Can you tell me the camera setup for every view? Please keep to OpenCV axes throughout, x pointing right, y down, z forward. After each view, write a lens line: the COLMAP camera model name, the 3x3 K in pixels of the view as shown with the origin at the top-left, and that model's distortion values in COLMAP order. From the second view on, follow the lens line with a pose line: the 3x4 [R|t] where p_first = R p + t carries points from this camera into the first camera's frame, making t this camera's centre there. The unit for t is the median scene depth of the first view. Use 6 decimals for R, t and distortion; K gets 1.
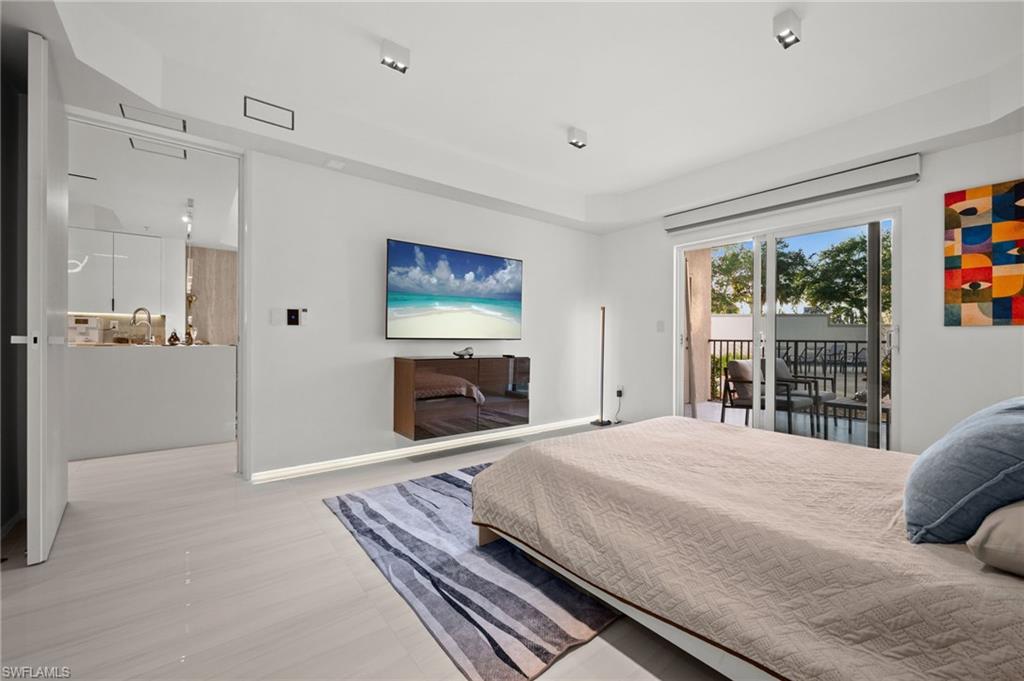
lens RADIAL K [[450.9, 0, 504.4], [0, 450.9, 336.5], [0, 0, 1]] dist [-0.003063, 0.001511]
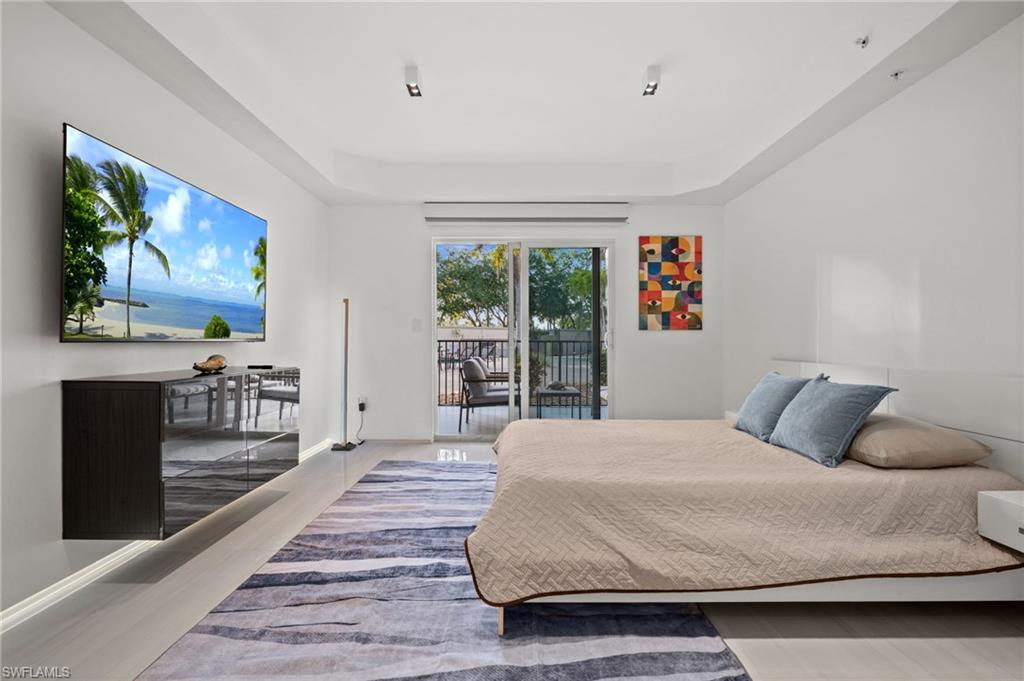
lens RADIAL K [[504.1, 0, 503.7], [0, 504.1, 344.0], [0, 0, 1]] dist [0.001269, -0.000472]
pose [[0.565155, -0.011263, 0.824908, -0.584733], [-0.001968, 0.999886, 0.015000, -0.001418], [-0.824982, -0.010101, 0.565068, 0.462950]]
